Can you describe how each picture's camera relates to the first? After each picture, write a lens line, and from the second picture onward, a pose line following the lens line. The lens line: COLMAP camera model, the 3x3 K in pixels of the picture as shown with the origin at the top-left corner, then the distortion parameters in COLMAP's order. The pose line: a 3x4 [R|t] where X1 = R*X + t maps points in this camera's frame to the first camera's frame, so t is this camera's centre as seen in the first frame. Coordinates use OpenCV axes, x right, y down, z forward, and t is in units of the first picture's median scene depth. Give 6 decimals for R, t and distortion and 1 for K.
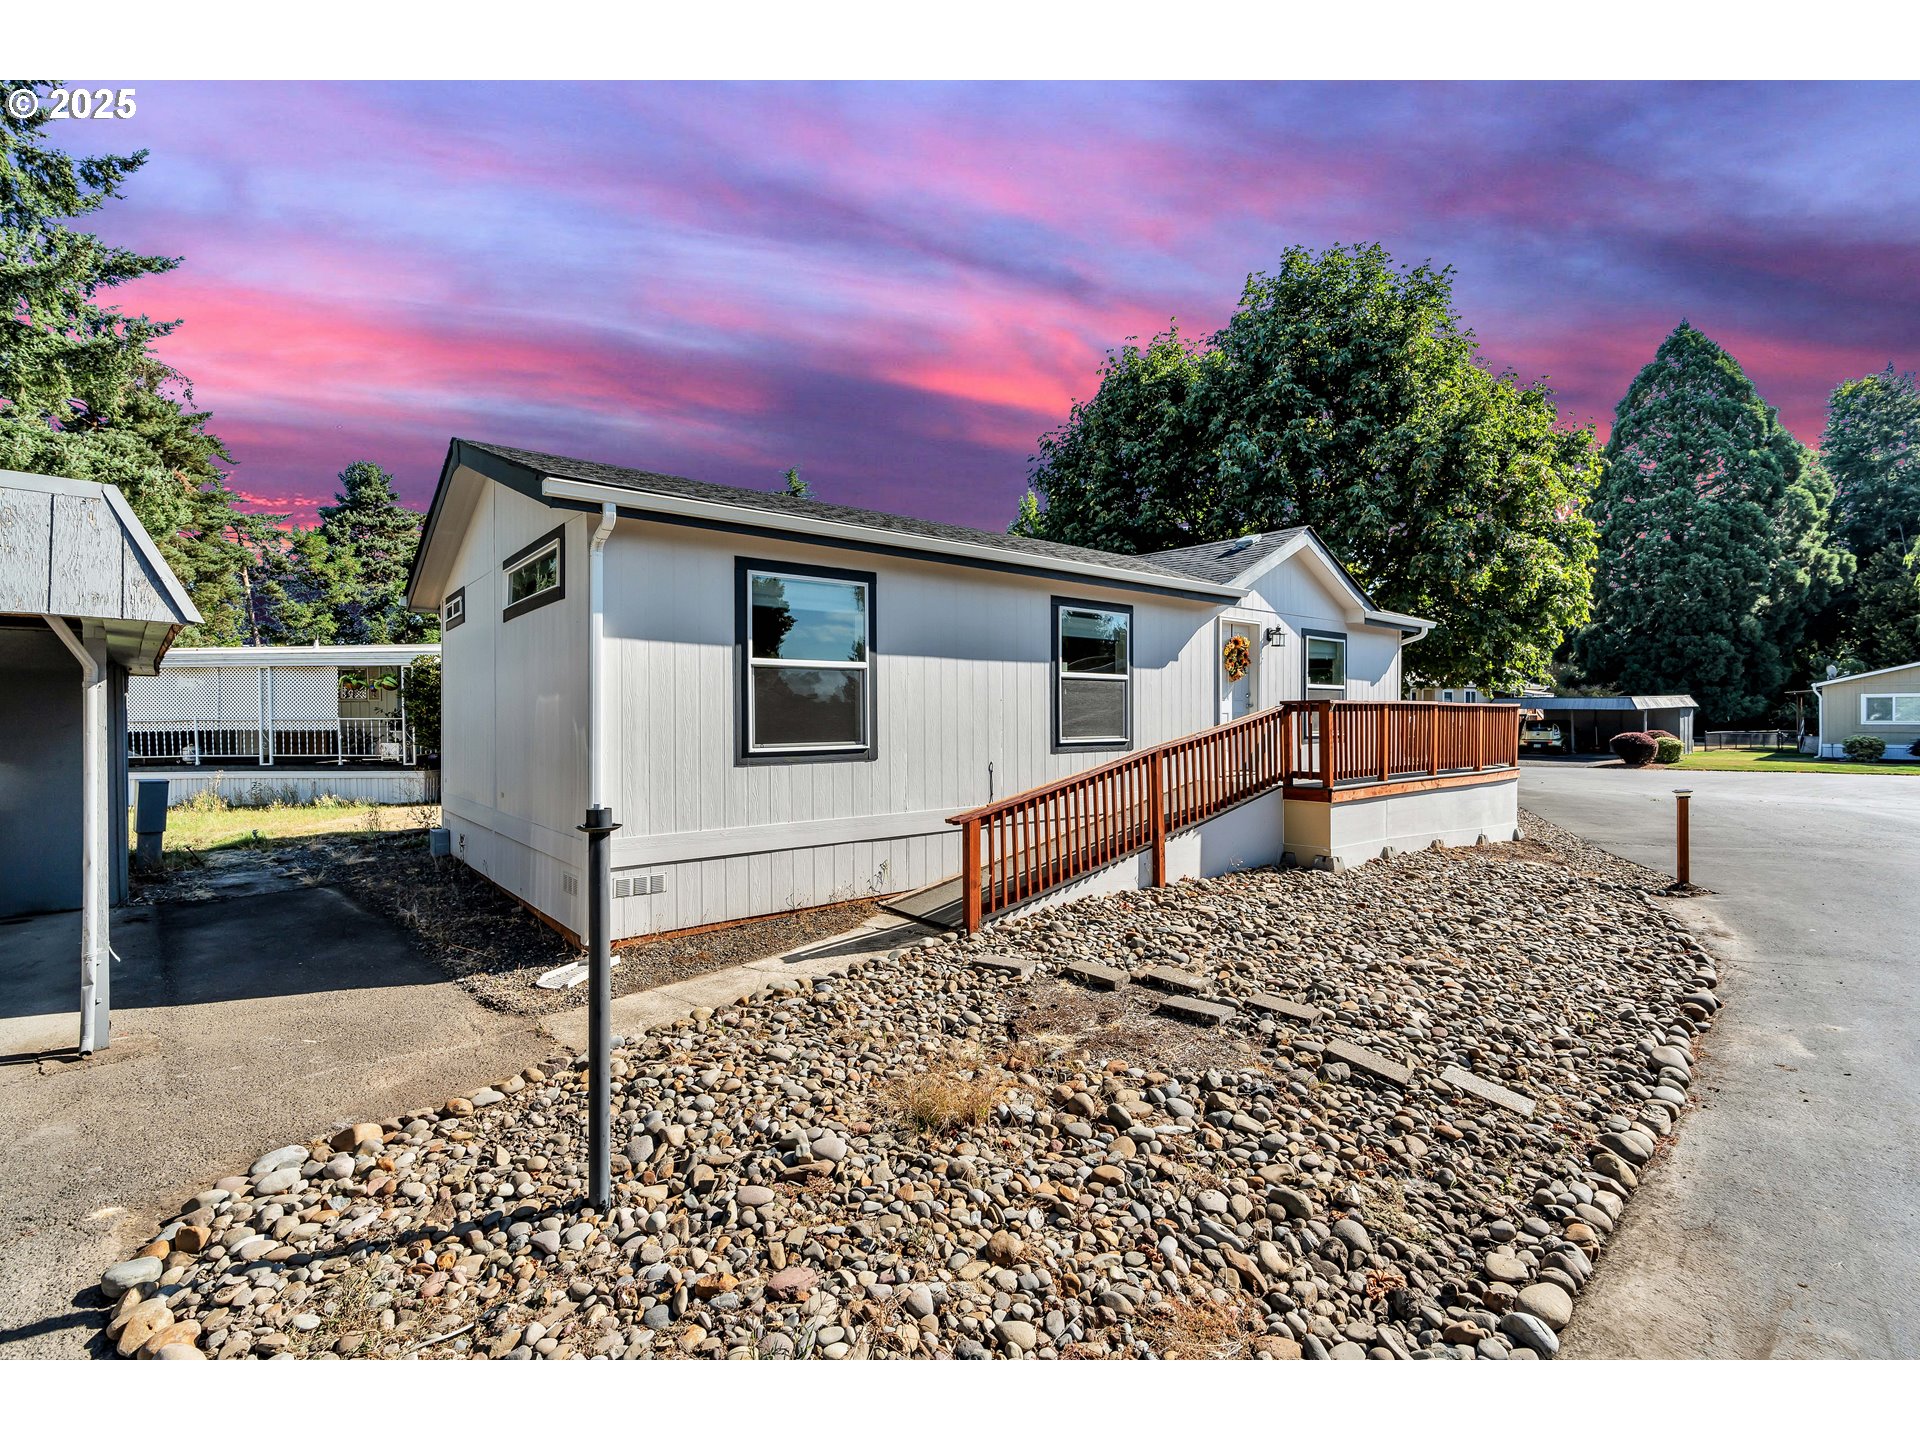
lens RADIAL K [[863.8, 0, 957.0], [0, 863.8, 719.4], [0, 0, 1]] dist [-0.016462, 0.005326]
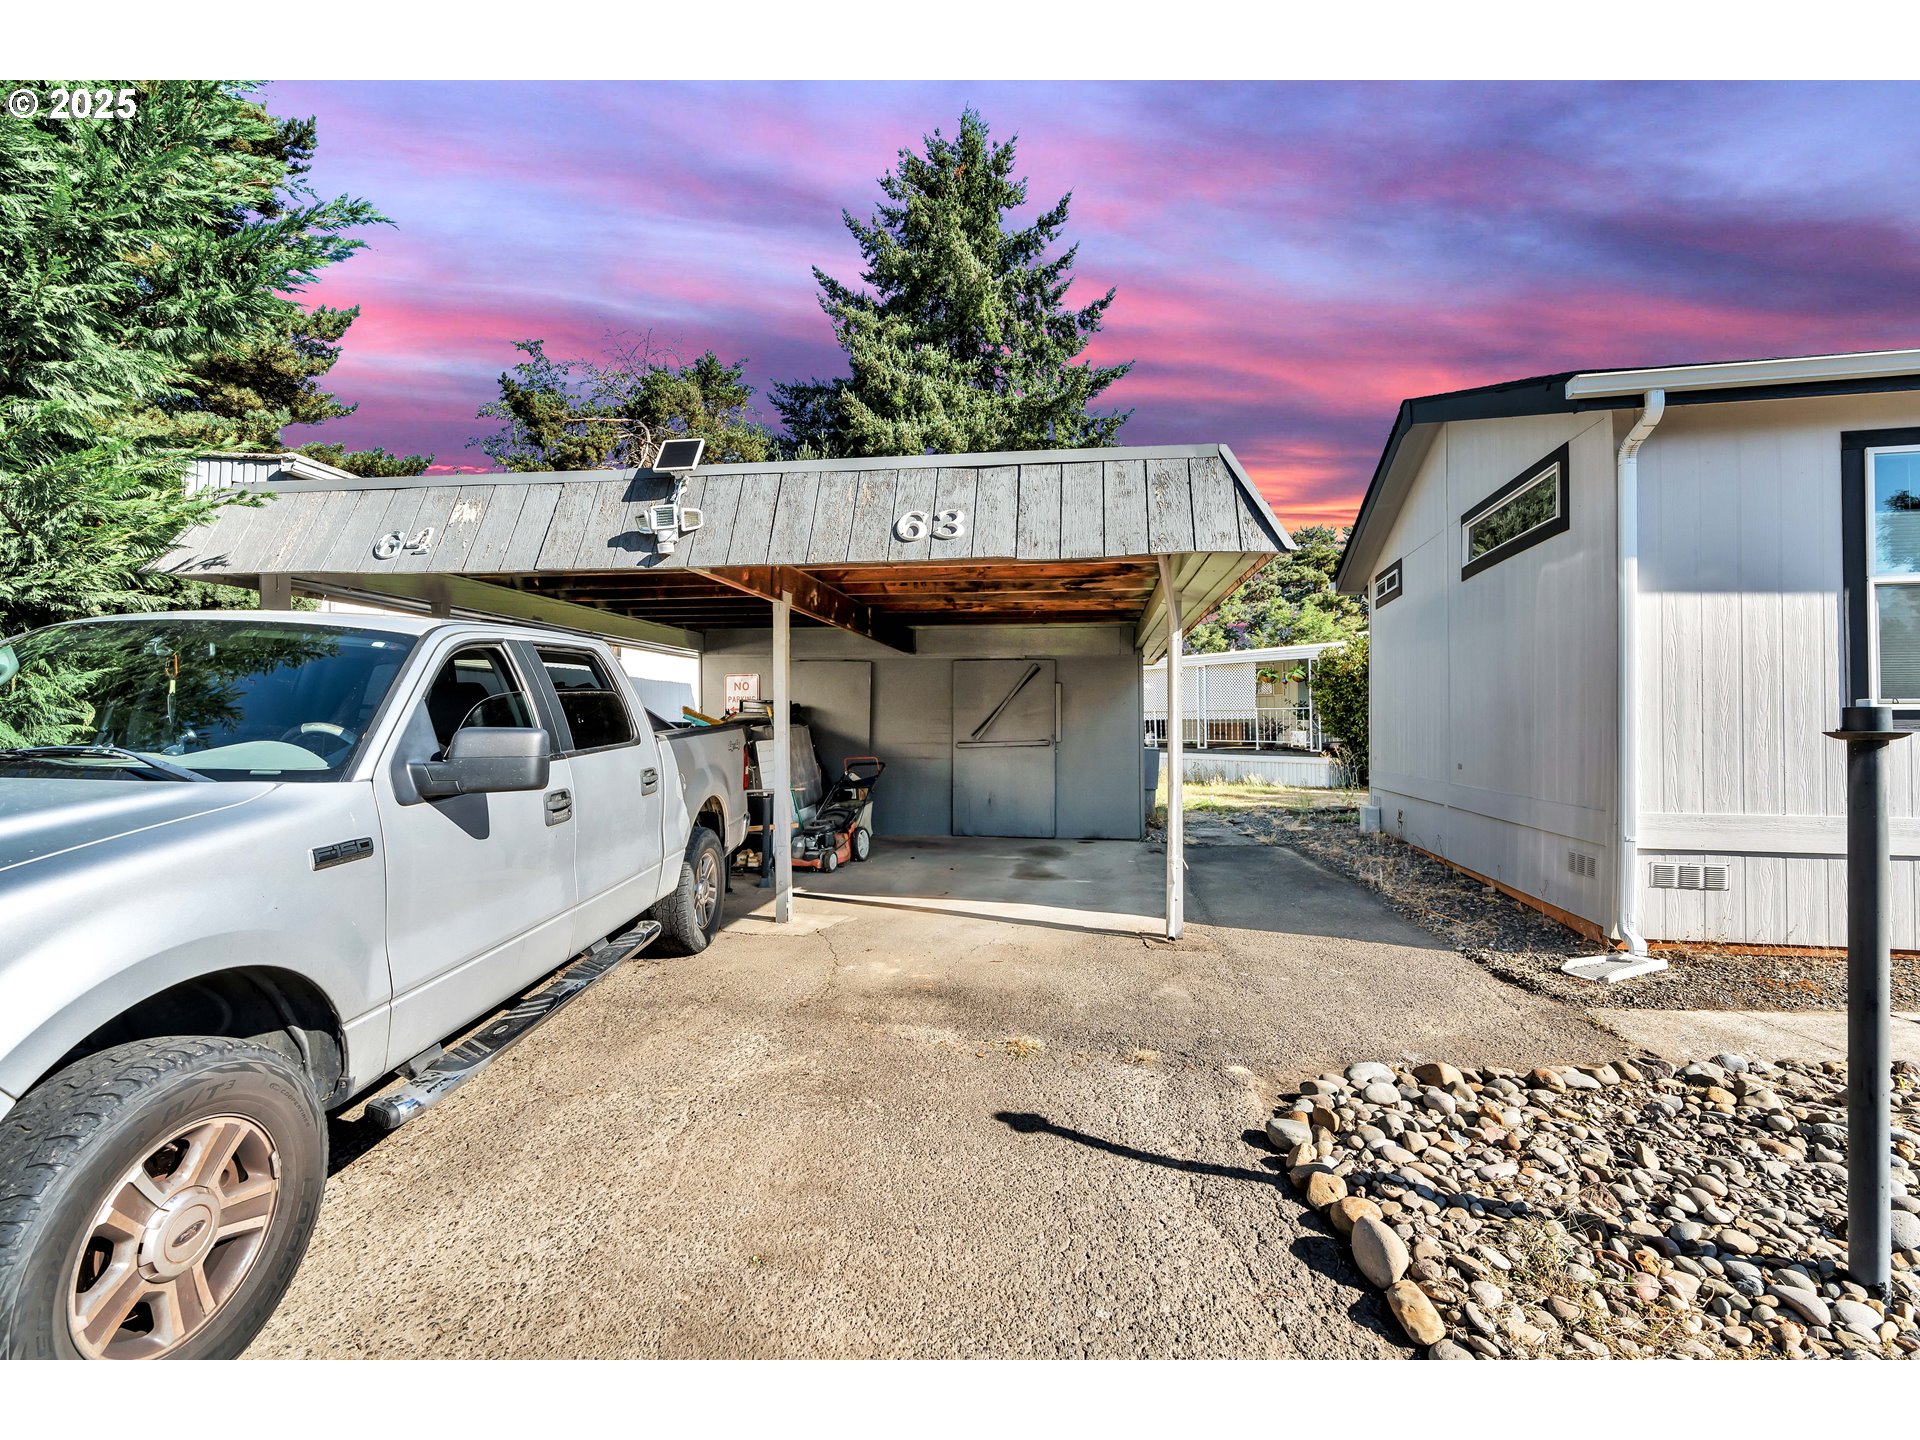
lens RADIAL K [[863.8, 0, 954.0], [0, 863.8, 718.8], [0, 0, 1]] dist [-0.016462, 0.005326]
pose [[0.603958, -0.002054, -0.797014, -0.142211], [-0.006262, 0.999954, -0.007322, 0.055672], [0.796992, 0.009413, 0.603917, 0.001878]]
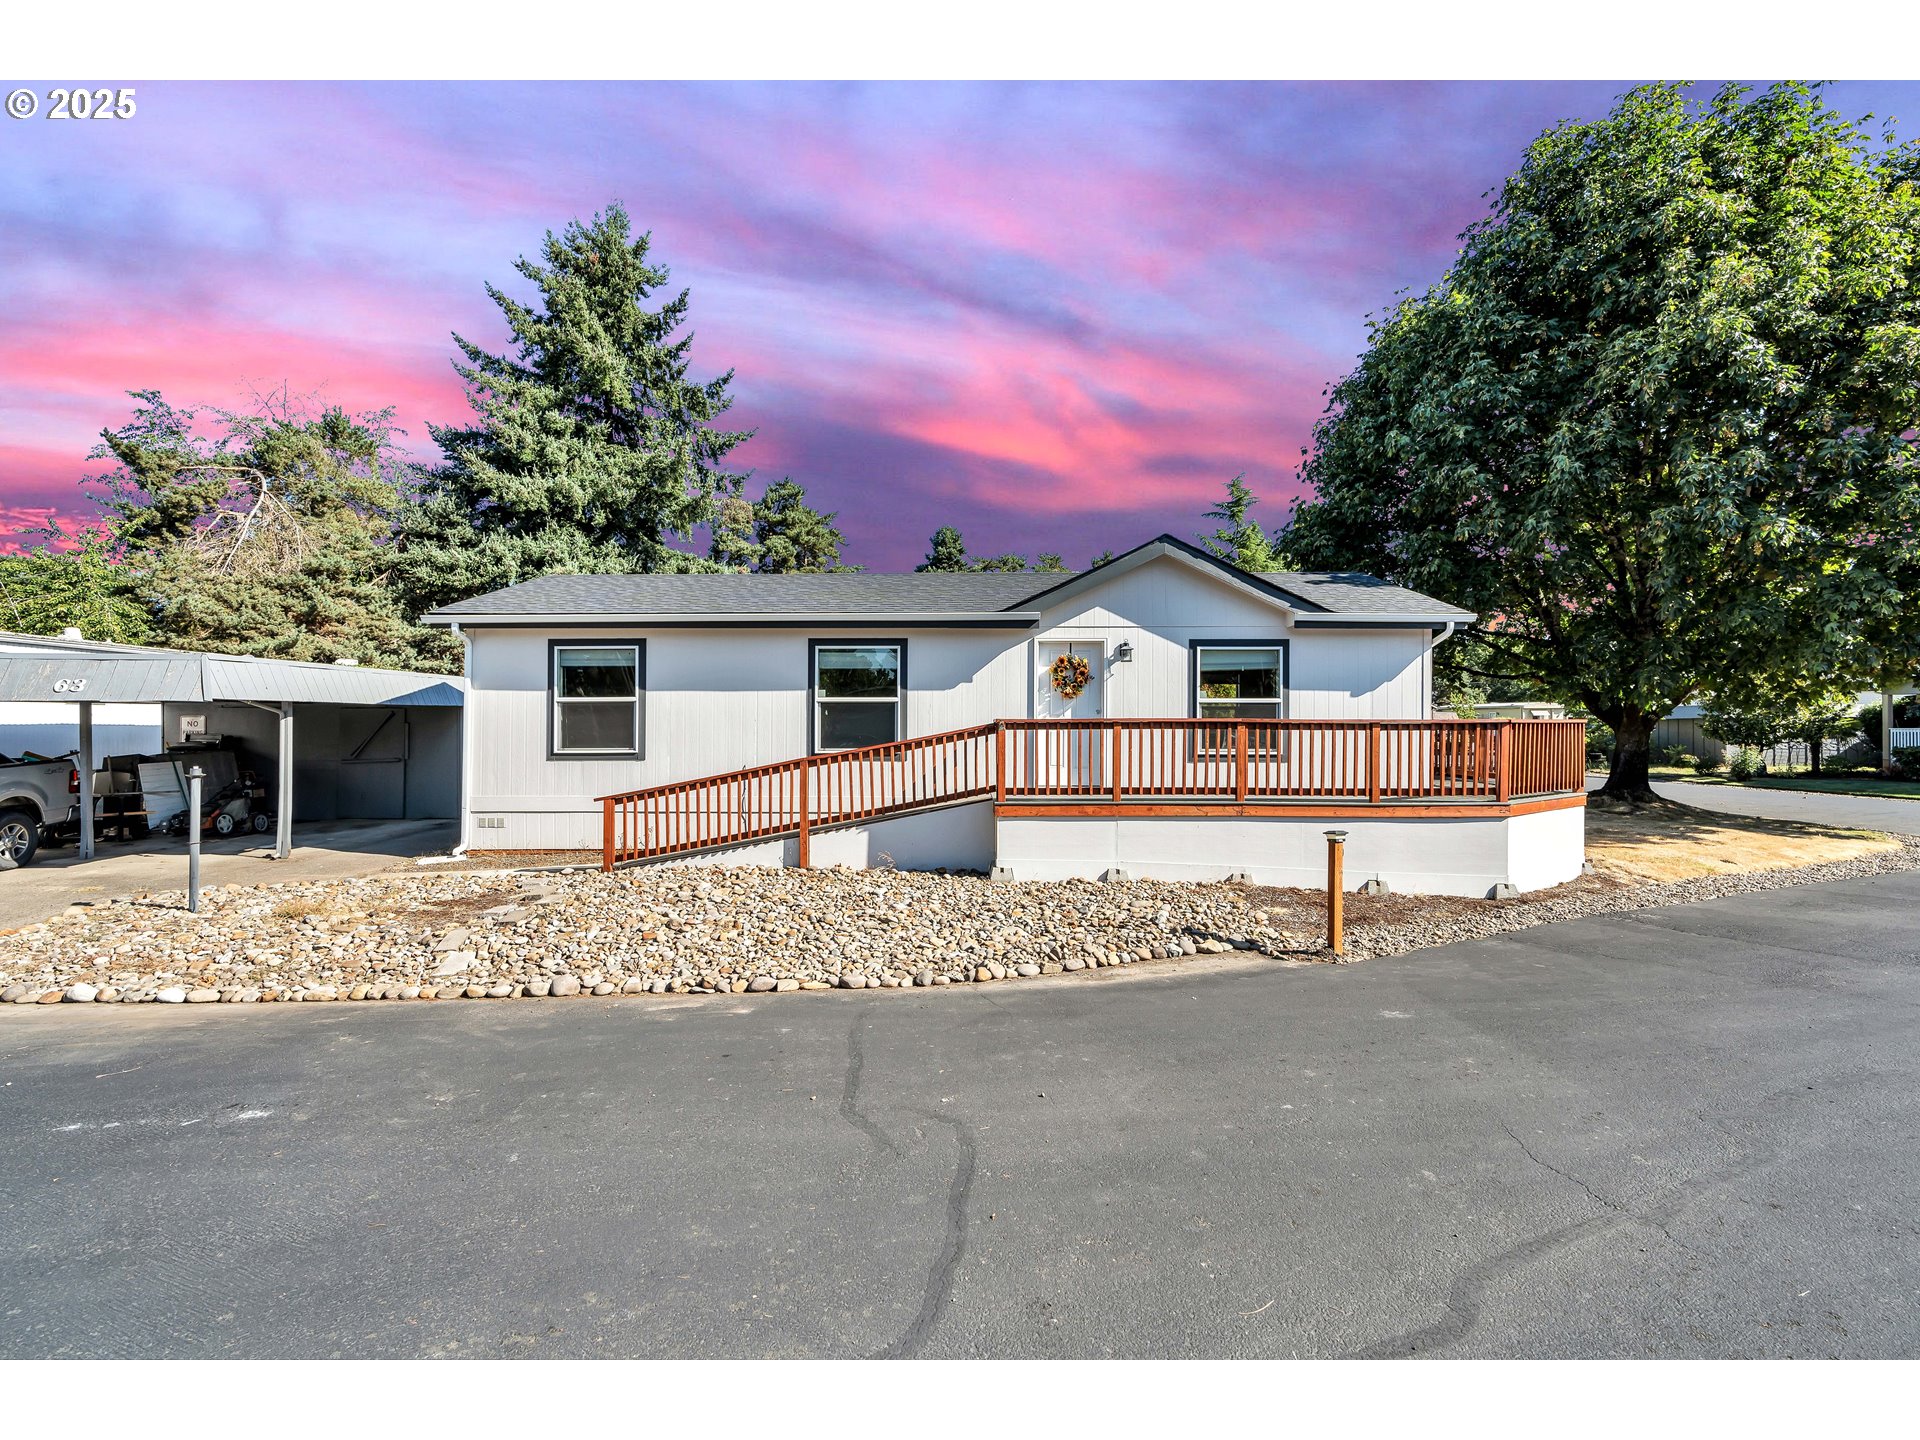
lens RADIAL K [[863.8, 0, 968.8], [0, 863.8, 725.4], [0, 0, 1]] dist [-0.016462, 0.005326]
pose [[0.757478, 0.006847, -0.652825, 1.515397], [-0.006193, 0.999975, 0.003303, -0.027348], [0.652831, 0.001541, 0.757502, 0.249530]]
